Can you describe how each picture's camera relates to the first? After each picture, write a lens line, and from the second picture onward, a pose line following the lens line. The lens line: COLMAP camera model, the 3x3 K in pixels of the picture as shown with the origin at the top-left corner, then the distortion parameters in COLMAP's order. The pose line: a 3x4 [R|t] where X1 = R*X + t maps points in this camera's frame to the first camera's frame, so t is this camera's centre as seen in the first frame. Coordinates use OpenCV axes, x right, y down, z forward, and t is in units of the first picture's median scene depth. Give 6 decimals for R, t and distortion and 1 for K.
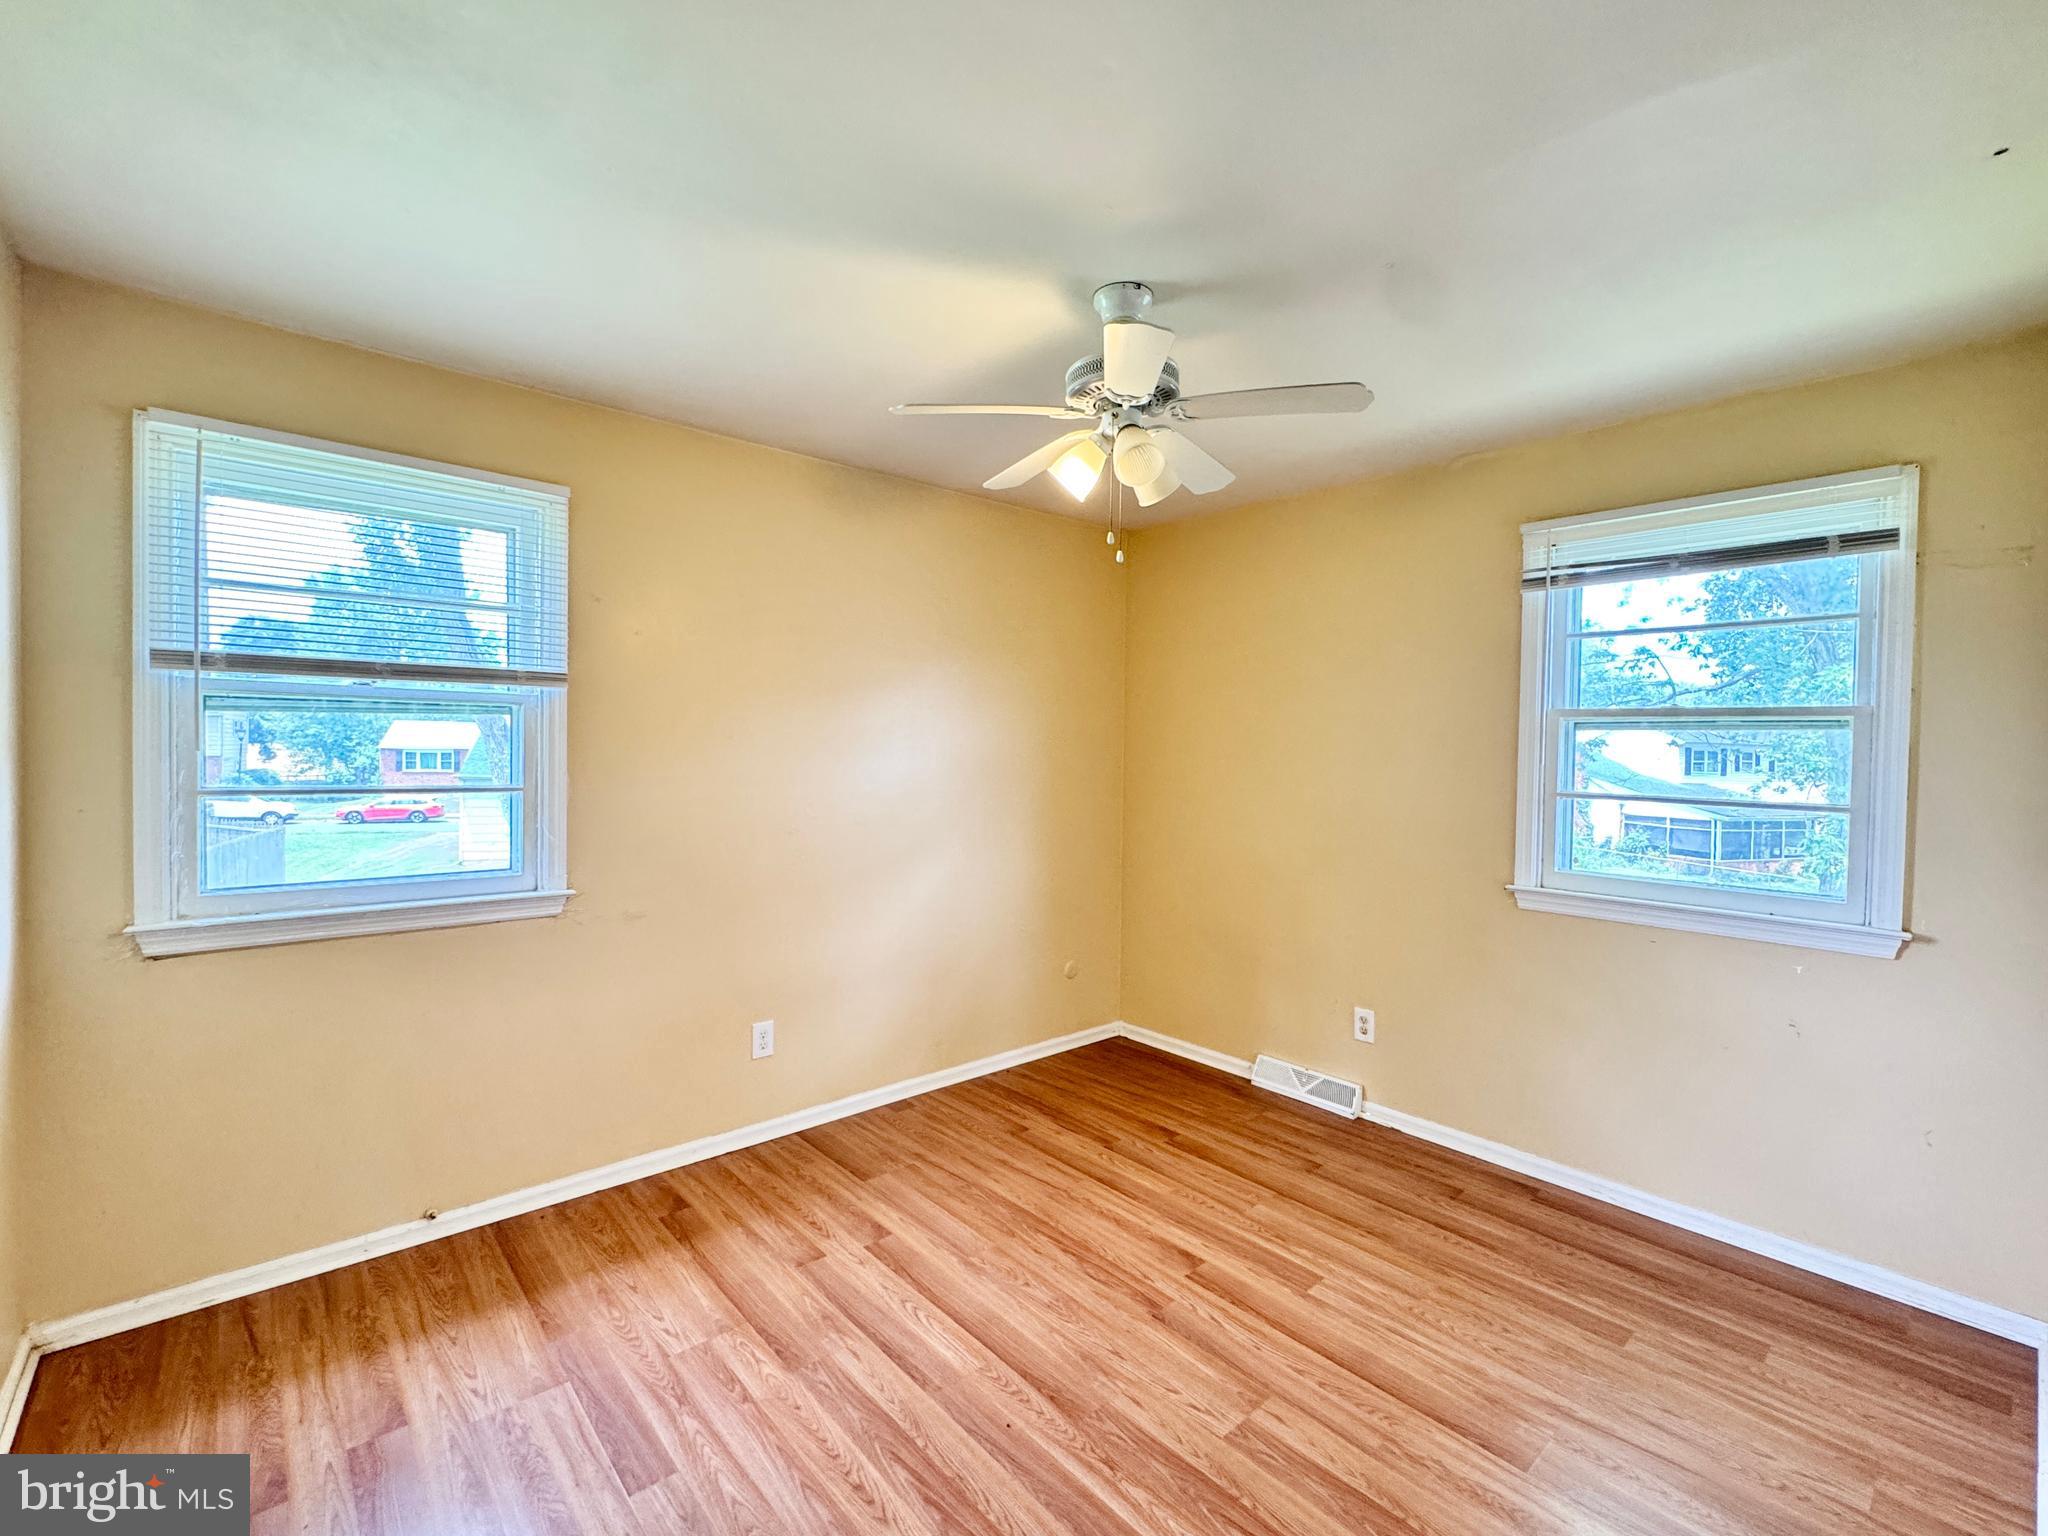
lens RADIAL K [[882.2, 0, 1024.0], [0, 882.2, 768.0], [0, 0, 1]] dist [-0.000197, -0.000016]
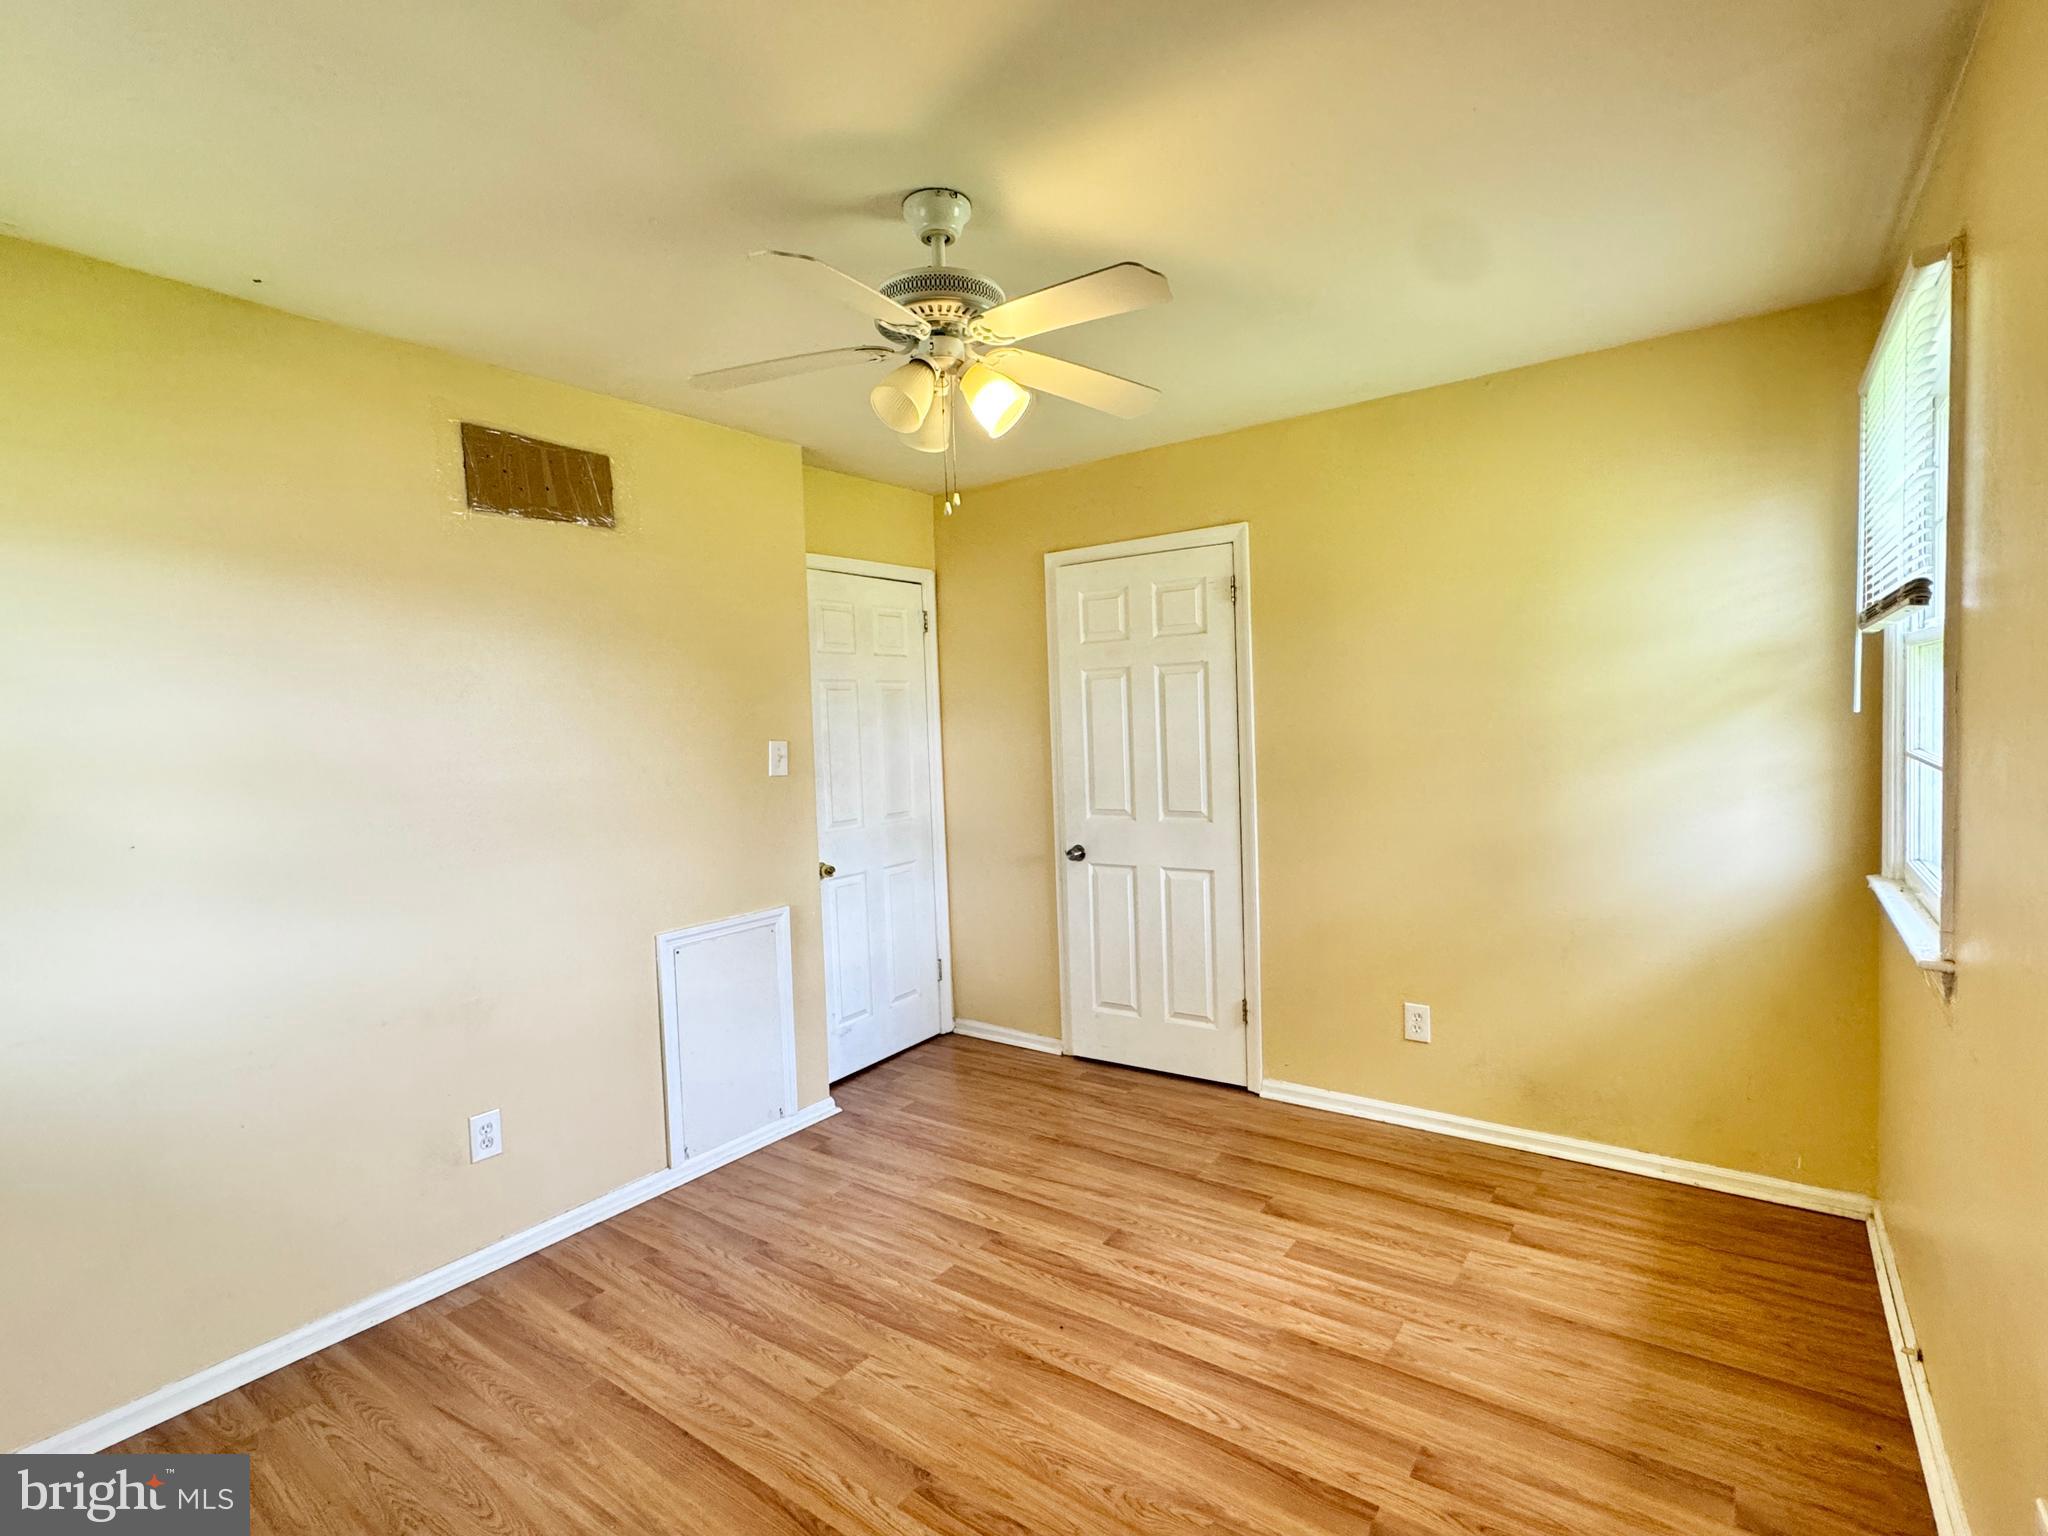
lens RADIAL K [[968.5, 0, 1024.0], [0, 968.5, 768.0], [0, 0, 1]] dist [0.000806, 0.000239]
pose [[-0.974975, 0.032030, -0.219997, 0.253012], [0.015966, 0.997100, 0.074411, -0.055259], [0.221742, 0.069036, -0.972658, 1.962350]]
